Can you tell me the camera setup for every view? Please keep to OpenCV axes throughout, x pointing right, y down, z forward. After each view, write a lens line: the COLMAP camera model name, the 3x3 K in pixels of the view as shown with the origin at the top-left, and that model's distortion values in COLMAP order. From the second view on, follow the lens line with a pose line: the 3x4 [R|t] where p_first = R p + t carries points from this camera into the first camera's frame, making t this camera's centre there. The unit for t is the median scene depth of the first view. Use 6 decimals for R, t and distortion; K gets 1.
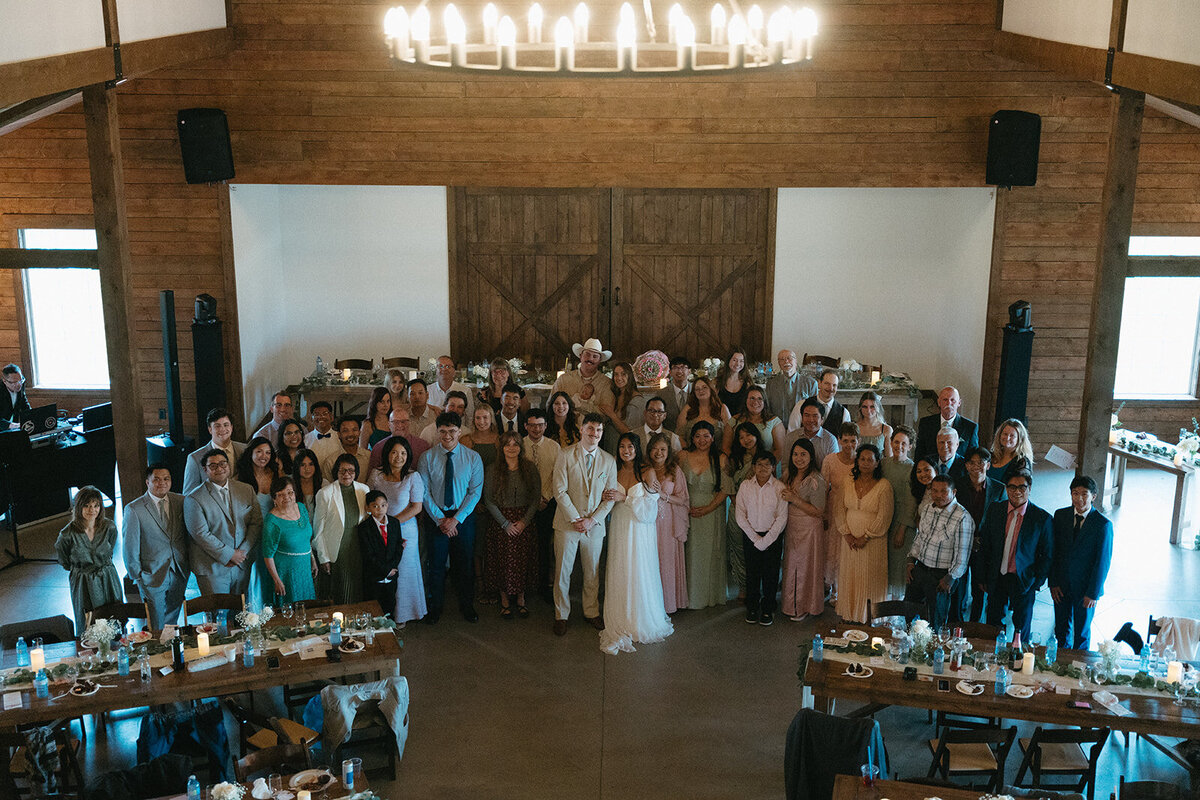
lens RADIAL K [[1533.9, 0, 601.0], [0, 1533.9, 398.6], [0, 0, 1]] dist [0.015046, 0.000000]
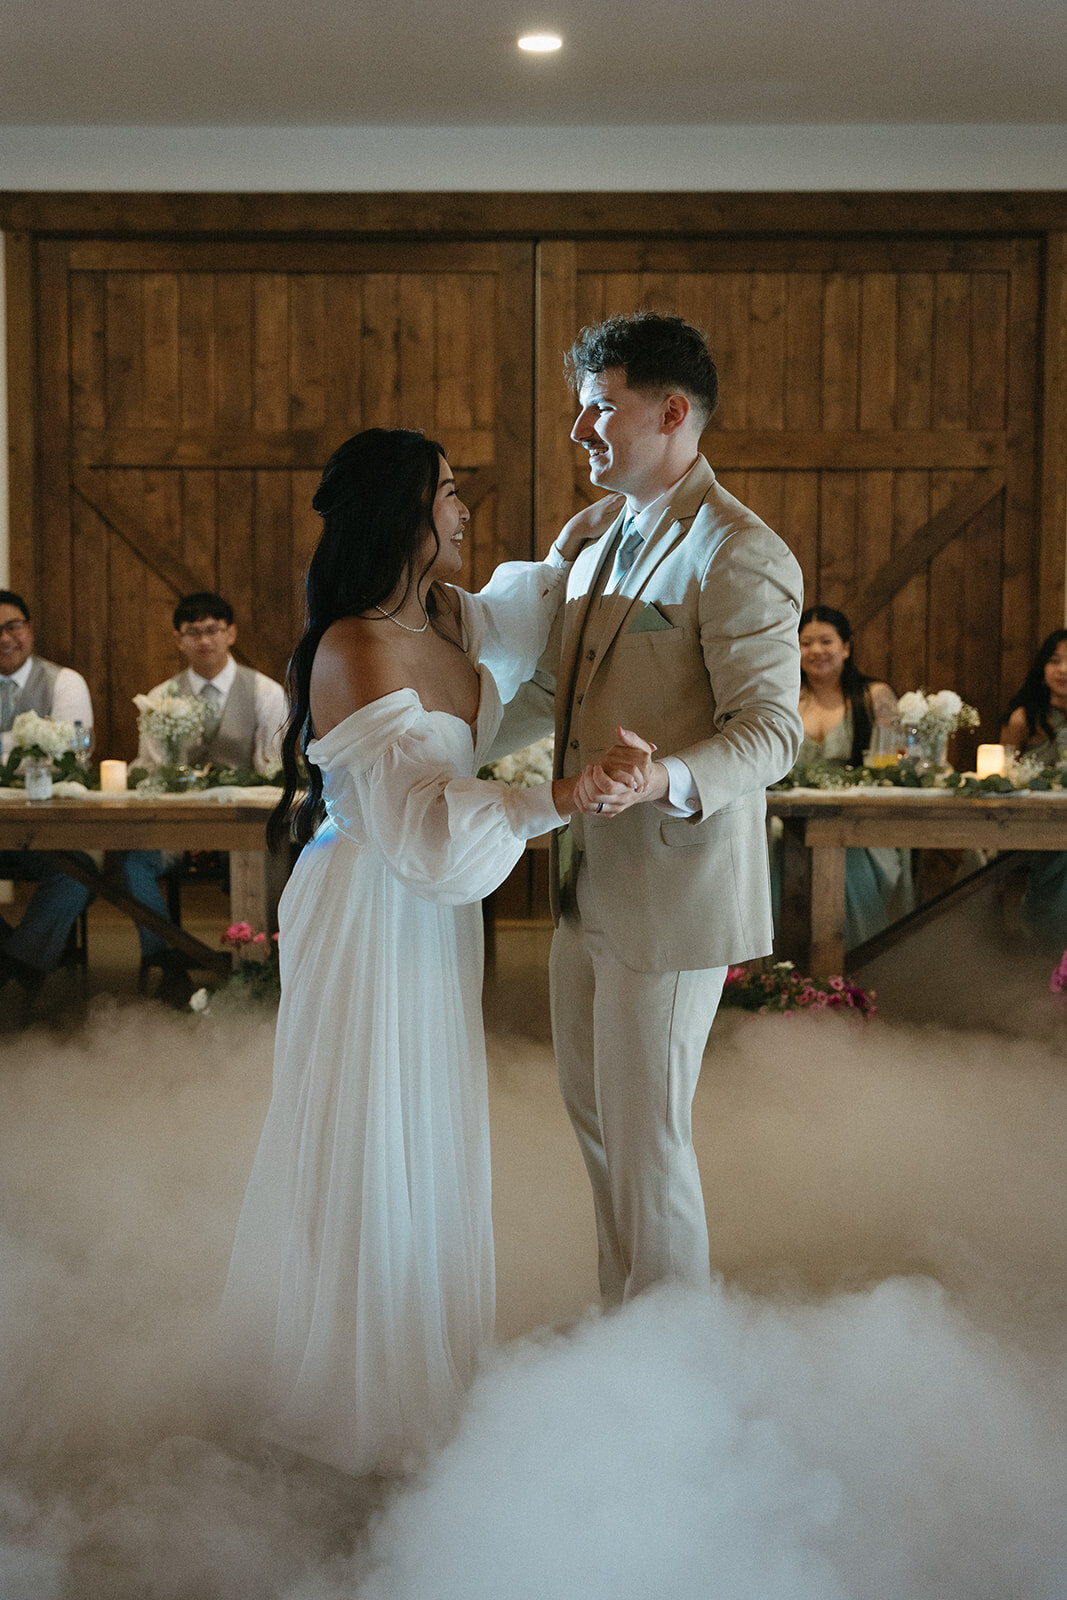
lens RADIAL K [[2258.1, 0, 523.3], [0, 2258.1, 792.4], [0, 0, 1]] dist [-0.000648, 0.000000]
pose [[0.999958, -0.002235, 0.008841, -0.000239], [0.003858, 0.982158, -0.188019, 0.065524], [-0.008263, 0.188046, 0.982126, 0.652107]]
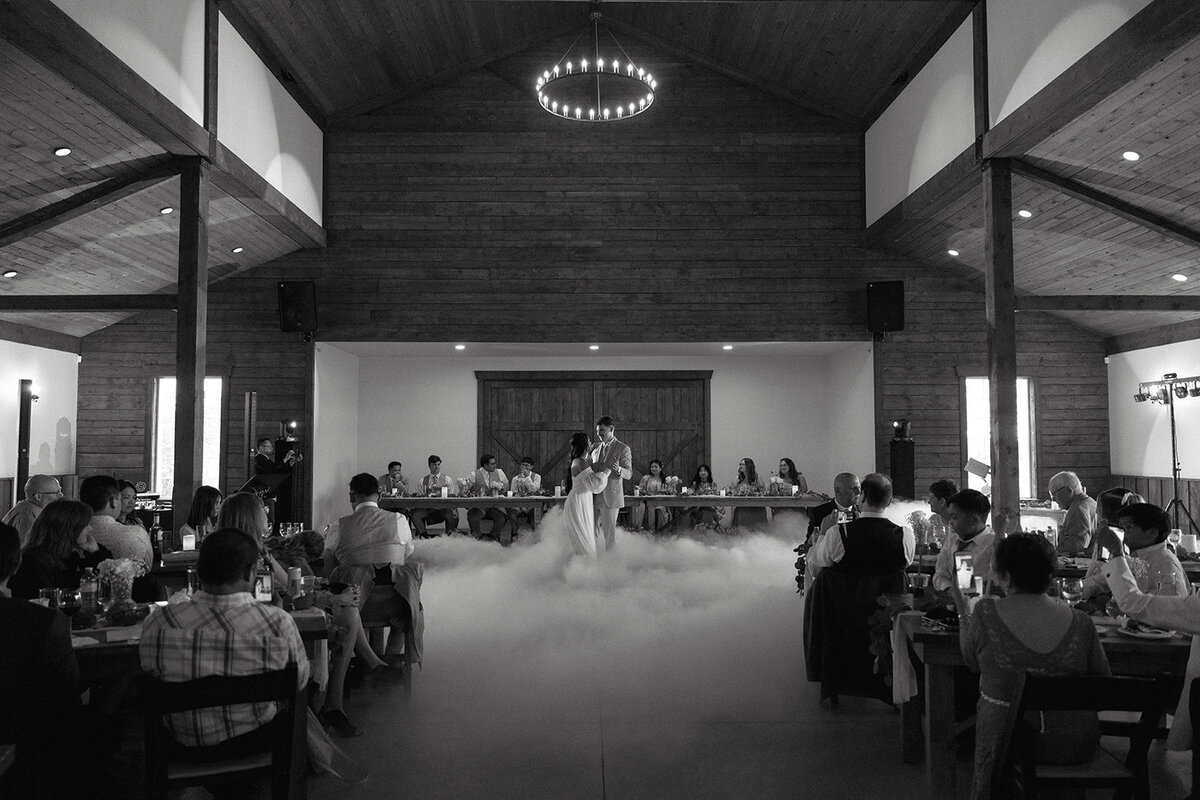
lens RADIAL K [[855.0, 0, 602.4], [0, 855.0, 404.5], [0, 0, 1]] dist [-0.001266, 0.000859]
pose [[0.999648, -0.004232, 0.026180, -0.006967], [0.012850, 0.940851, -0.338576, 0.172048], [-0.023198, 0.338793, 0.940575, 0.297625]]
